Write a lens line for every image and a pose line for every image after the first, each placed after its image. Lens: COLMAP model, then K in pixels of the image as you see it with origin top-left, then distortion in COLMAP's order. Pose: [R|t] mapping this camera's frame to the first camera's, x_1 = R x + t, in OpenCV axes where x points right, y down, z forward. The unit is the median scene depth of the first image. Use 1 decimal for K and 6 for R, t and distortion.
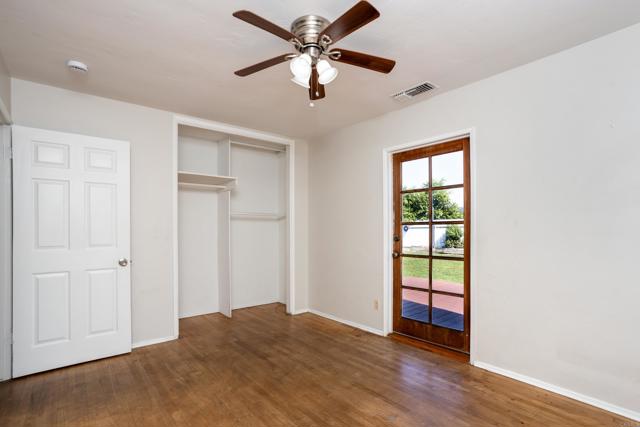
lens RADIAL K [[307.1, 0, 314.4], [0, 307.1, 228.7], [0, 0, 1]] dist [-0.036738, 0.014955]
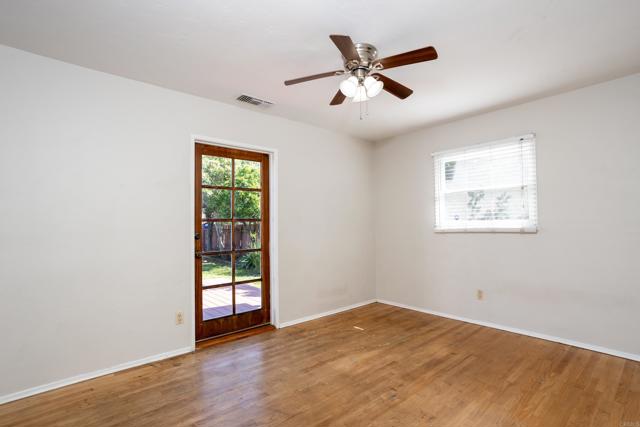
lens RADIAL K [[307.1, 0, 319.3], [0, 307.1, 215.5], [0, 0, 1]] dist [-0.036738, 0.014955]
pose [[-0.025531, 0.036425, 0.999010, -0.727636], [0.010173, 0.999294, -0.036175, 0.007944], [-0.999622, 0.009240, -0.025883, 0.749281]]
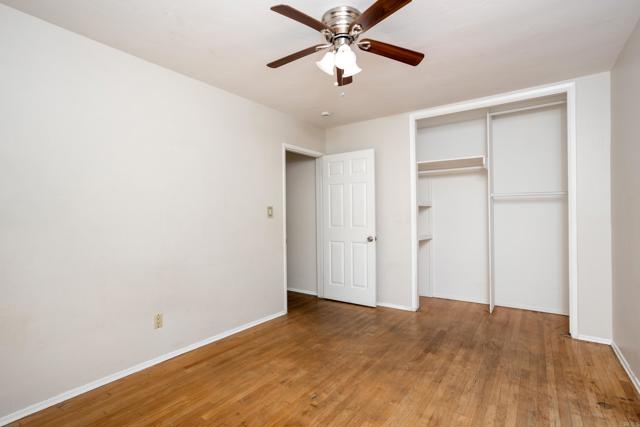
lens RADIAL K [[307.1, 0, 327.1], [0, 307.1, 211.7], [0, 0, 1]] dist [-0.036738, 0.014955]
pose [[0.278092, -0.010322, -0.960499, 0.606154], [0.010738, 0.999913, -0.007637, -0.001801], [0.960495, -0.008190, 0.278178, 0.415649]]
